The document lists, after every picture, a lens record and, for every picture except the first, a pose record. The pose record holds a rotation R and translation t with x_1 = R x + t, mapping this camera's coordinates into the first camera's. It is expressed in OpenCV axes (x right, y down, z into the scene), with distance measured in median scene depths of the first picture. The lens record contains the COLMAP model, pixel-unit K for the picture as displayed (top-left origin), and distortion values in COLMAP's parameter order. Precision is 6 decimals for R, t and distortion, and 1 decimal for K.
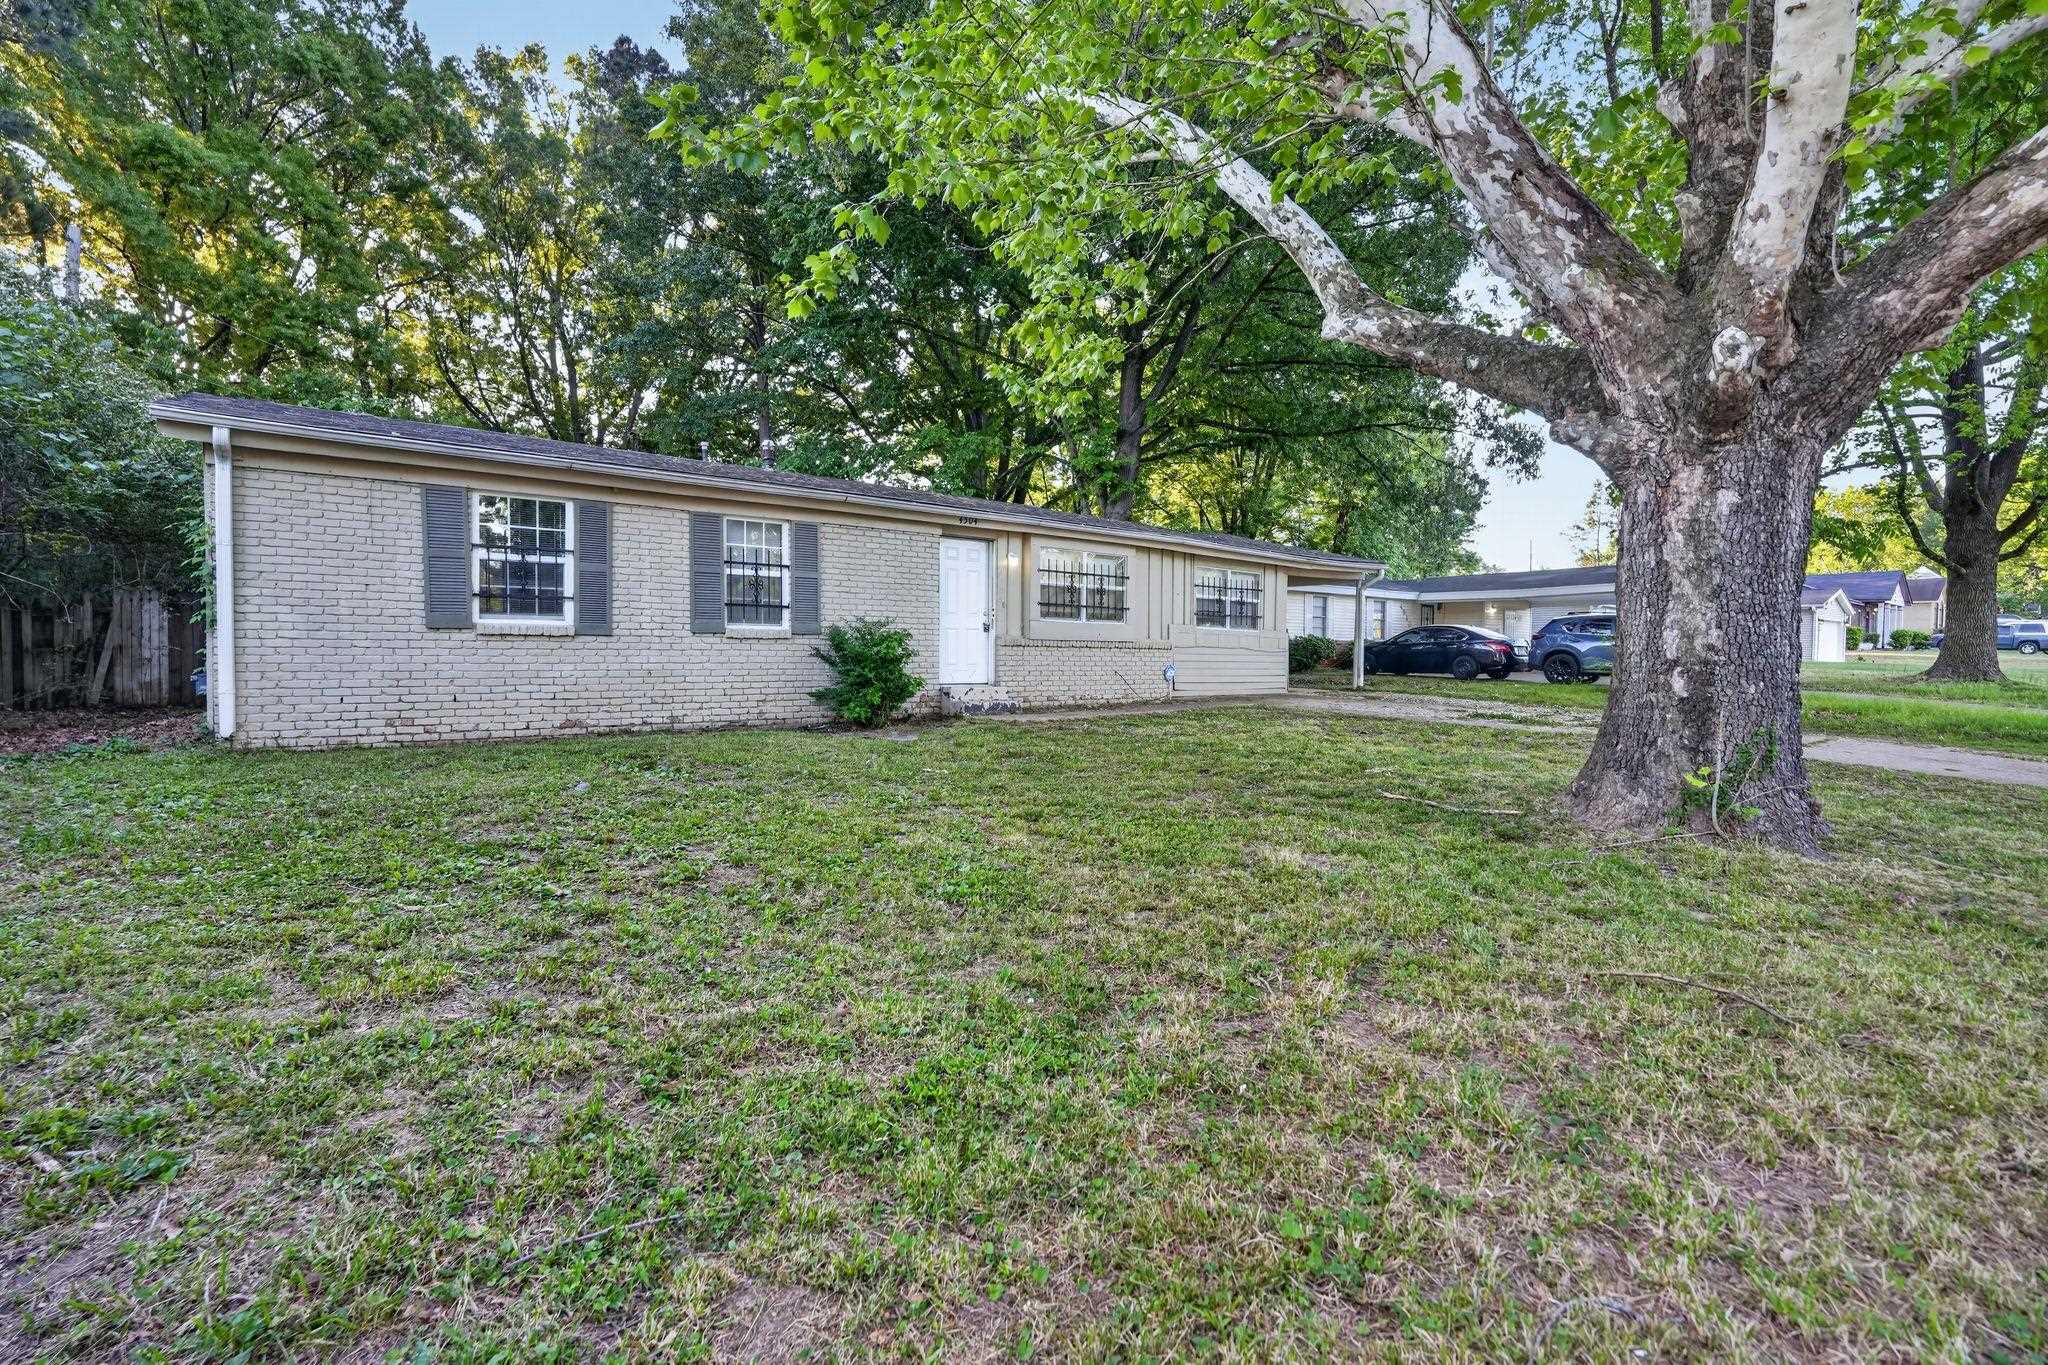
lens RADIAL K [[925.7, 0, 1025.8], [0, 925.7, 667.4], [0, 0, 1]] dist [-0.008802, 0.000442]
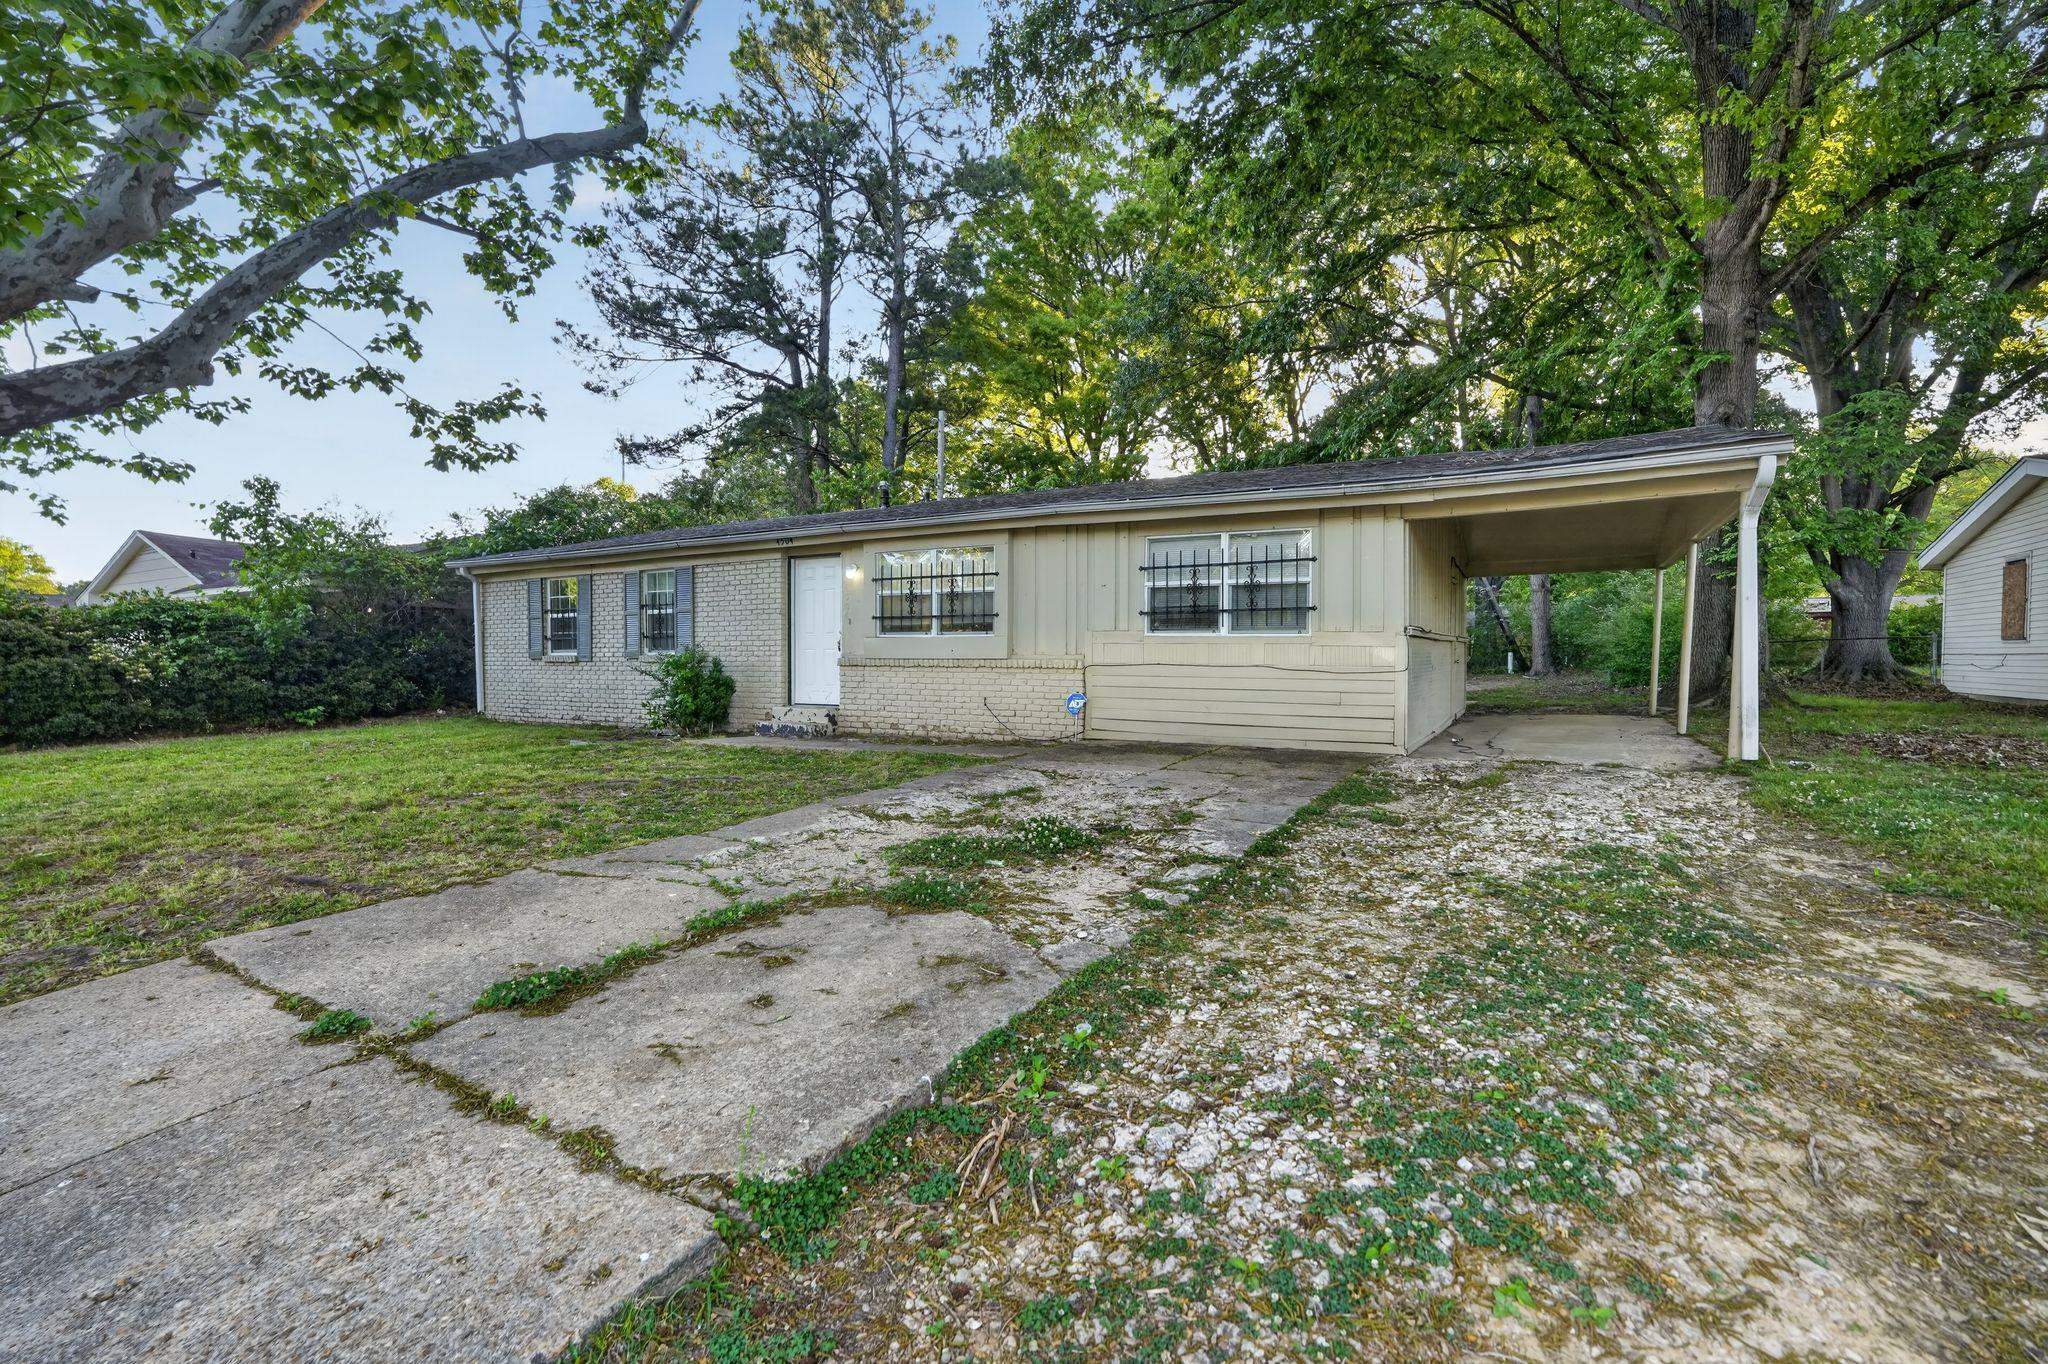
lens RADIAL K [[925.7, 0, 1024.1], [0, 925.7, 679.0], [0, 0, 1]] dist [-0.008802, 0.000442]
pose [[0.355740, 0.005886, -0.934566, 0.916885], [-0.015631, 0.999878, 0.000347, -0.013358], [0.934454, 0.014485, 0.355789, 0.844124]]
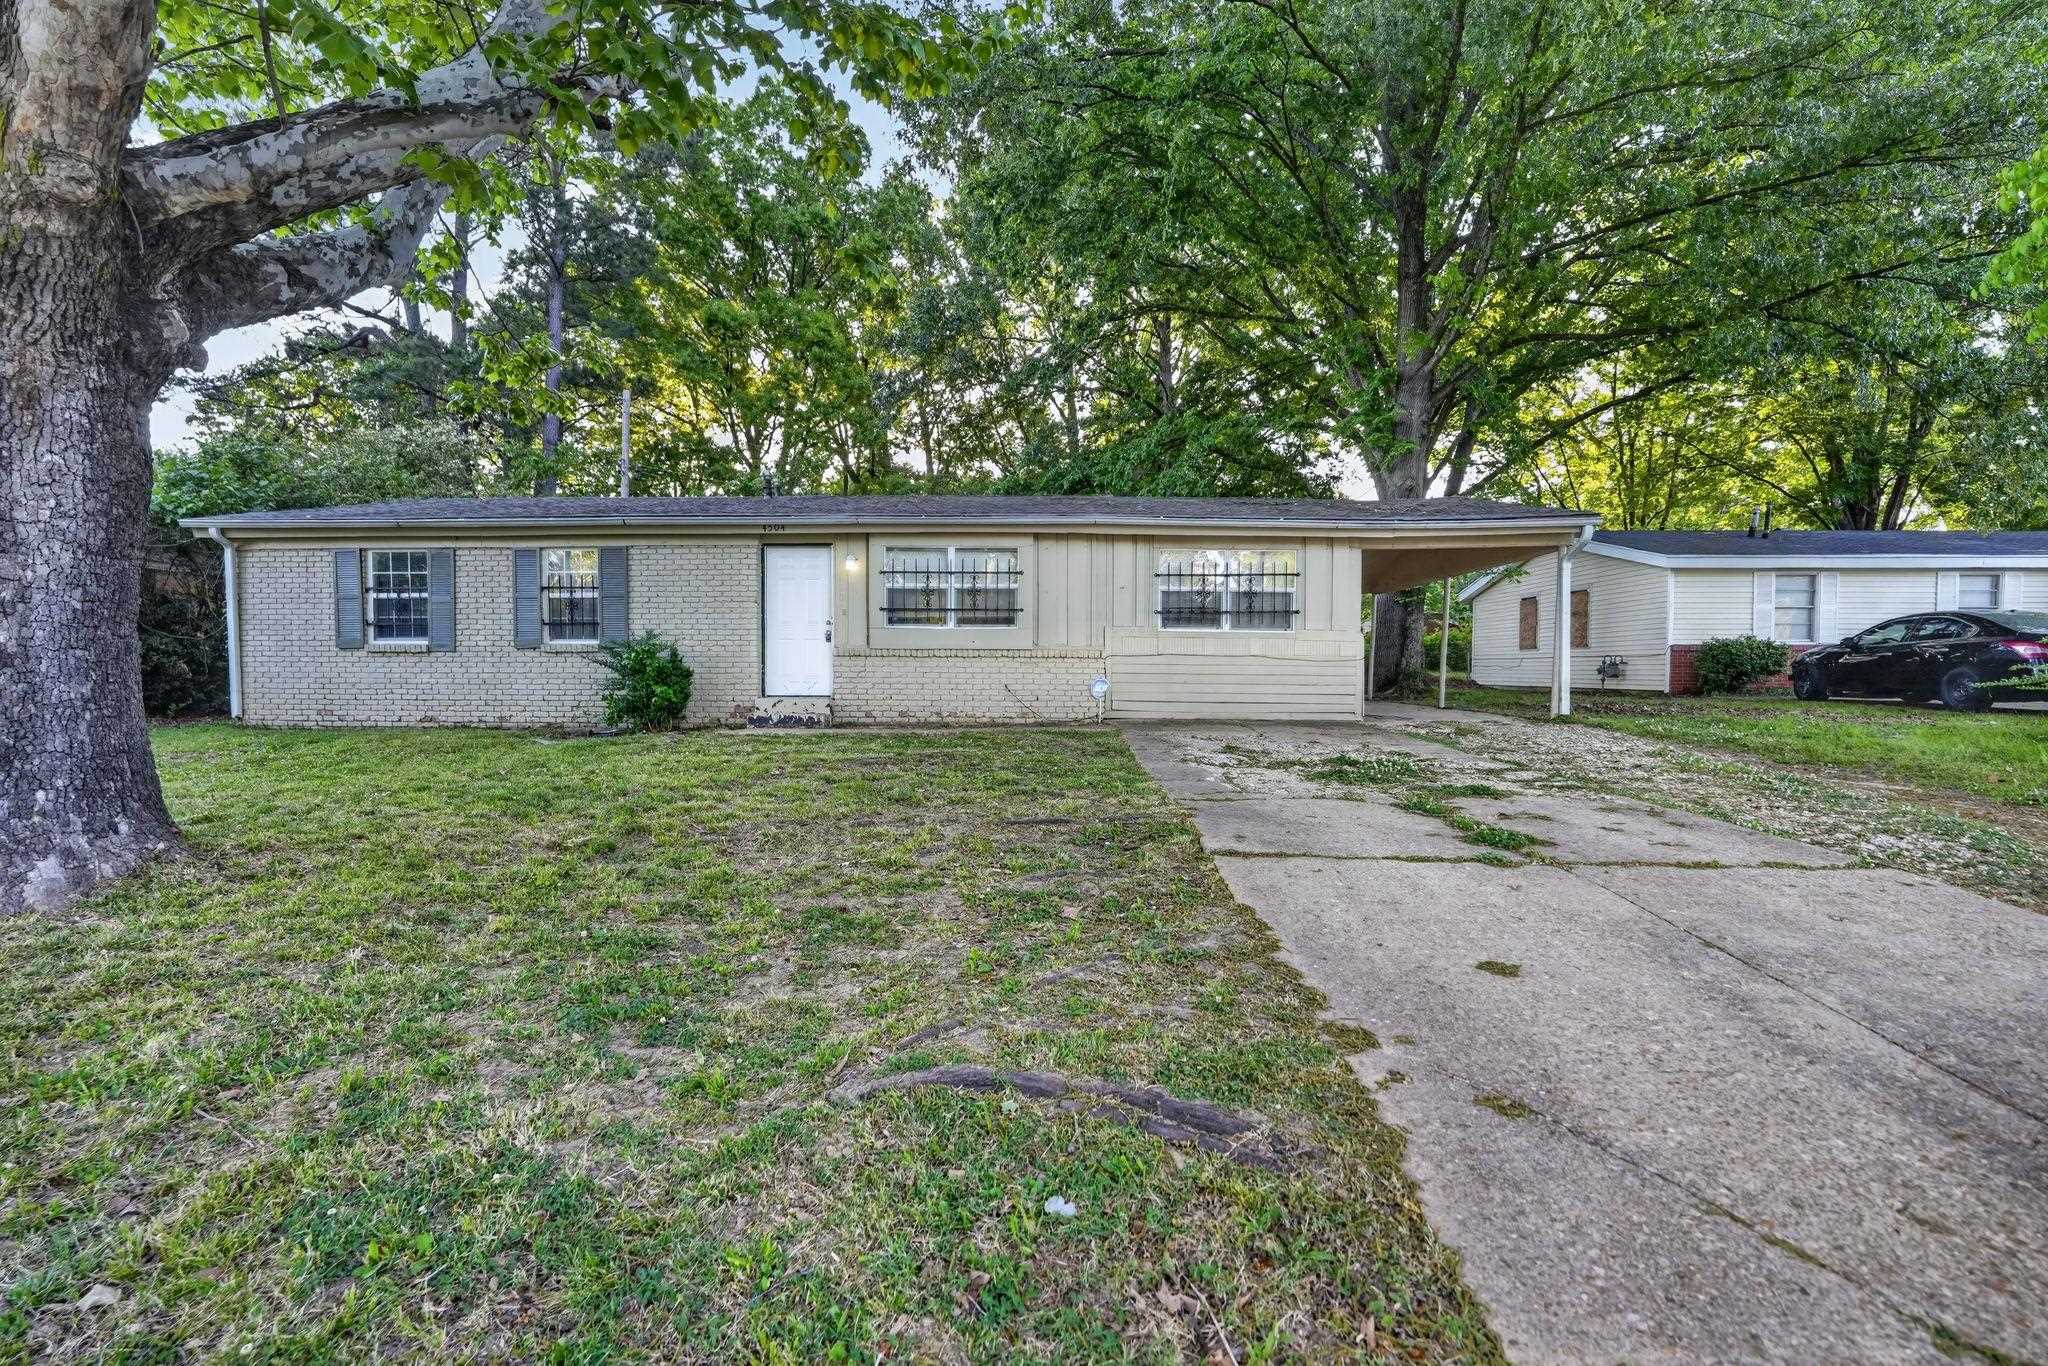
lens RADIAL K [[894.5, 0, 1022.7], [0, 894.5, 689.4], [0, 0, 1]] dist [-0.010279, -0.000153]
pose [[0.751110, 0.009616, -0.660107, 0.719069], [-0.007347, 0.999954, 0.006207, 0.003510], [0.660136, 0.000188, 0.751146, 0.444554]]
